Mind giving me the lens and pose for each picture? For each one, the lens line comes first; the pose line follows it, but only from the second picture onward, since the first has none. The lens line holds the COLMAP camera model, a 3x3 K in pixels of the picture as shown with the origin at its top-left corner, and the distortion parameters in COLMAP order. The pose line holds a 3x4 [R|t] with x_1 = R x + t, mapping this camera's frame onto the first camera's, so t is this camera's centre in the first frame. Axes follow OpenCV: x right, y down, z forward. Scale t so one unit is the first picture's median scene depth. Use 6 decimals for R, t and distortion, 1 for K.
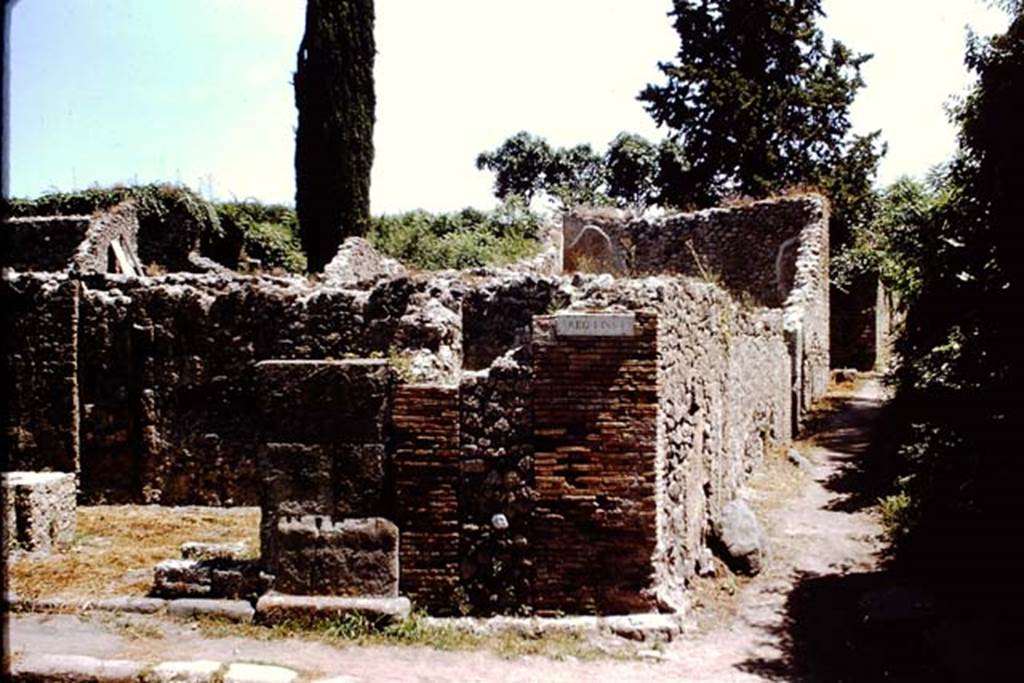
lens RADIAL K [[1081.2, 0, 512.0], [0, 1081.2, 341.5], [0, 0, 1]] dist [-0.107736, 0.006186]
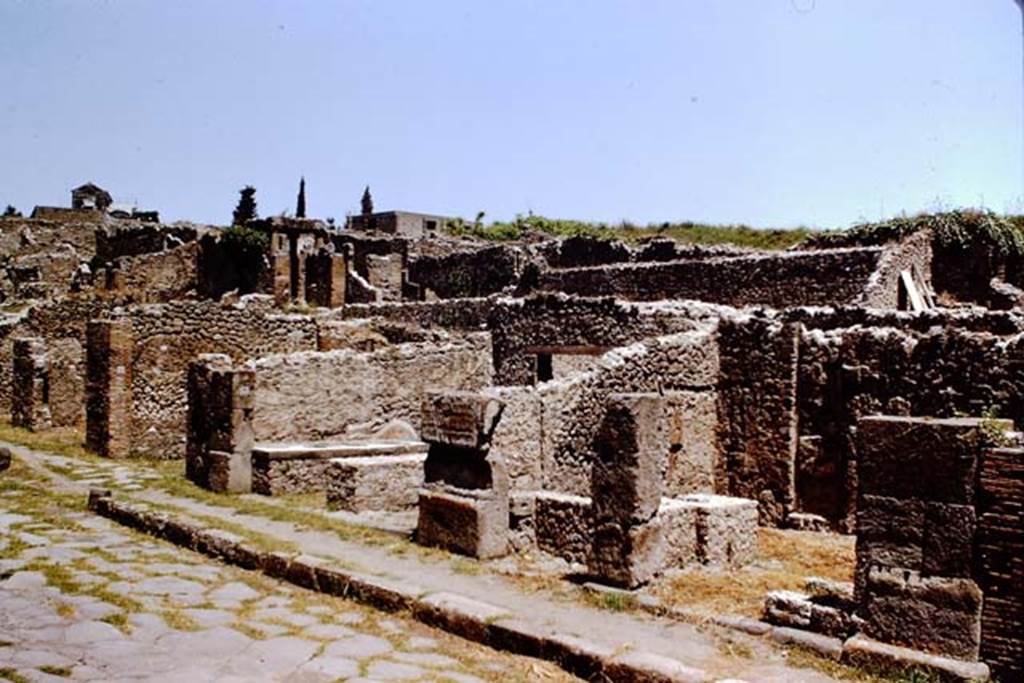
lens RADIAL K [[1081.2, 0, 512.0], [0, 1081.2, 341.5], [0, 0, 1]] dist [-0.107736, 0.006186]
pose [[0.724283, 0.011356, -0.689409, 0.144254], [-0.023491, 0.999690, -0.008212, -0.023013], [0.689102, 0.022142, 0.724326, -0.001694]]
